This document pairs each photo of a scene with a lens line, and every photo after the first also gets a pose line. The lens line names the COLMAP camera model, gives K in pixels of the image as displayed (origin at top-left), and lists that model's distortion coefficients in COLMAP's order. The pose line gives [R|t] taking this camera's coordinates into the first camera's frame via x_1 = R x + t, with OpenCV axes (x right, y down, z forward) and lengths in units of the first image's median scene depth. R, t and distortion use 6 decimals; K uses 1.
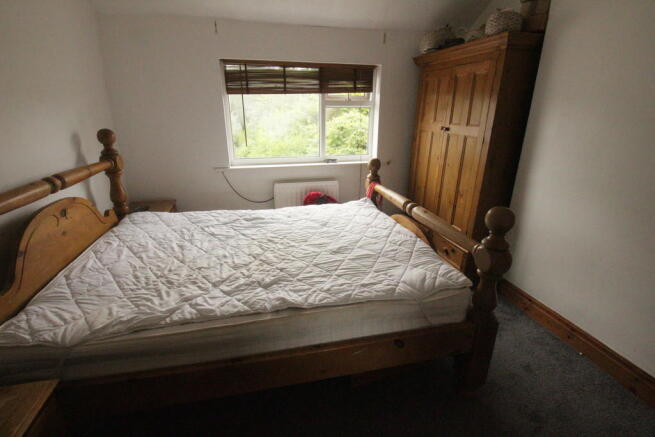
lens RADIAL K [[307.7, 0, 326.3], [0, 307.7, 218.2], [0, 0, 1]] dist [-0.000653, -0.000006]
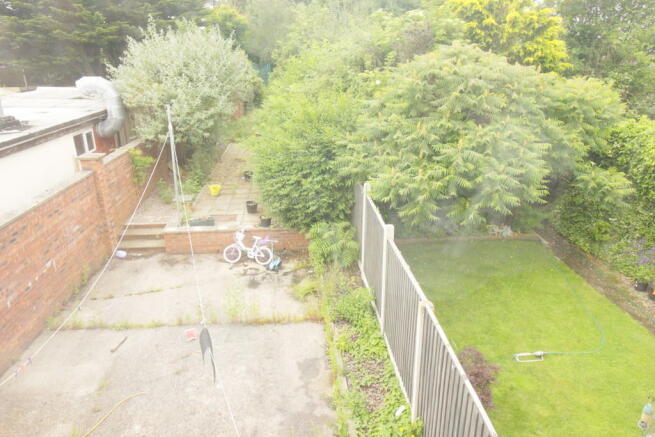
lens RADIAL K [[445.2, 0, 328.0], [0, 445.2, 220.2], [0, 0, 1]] dist [0.003757, 0.000252]
pose [[0.983659, 0.055808, -0.171175, 0.021707], [-0.051022, 0.998177, 0.032238, -0.089764], [0.172662, -0.022977, 0.984713, 0.300796]]
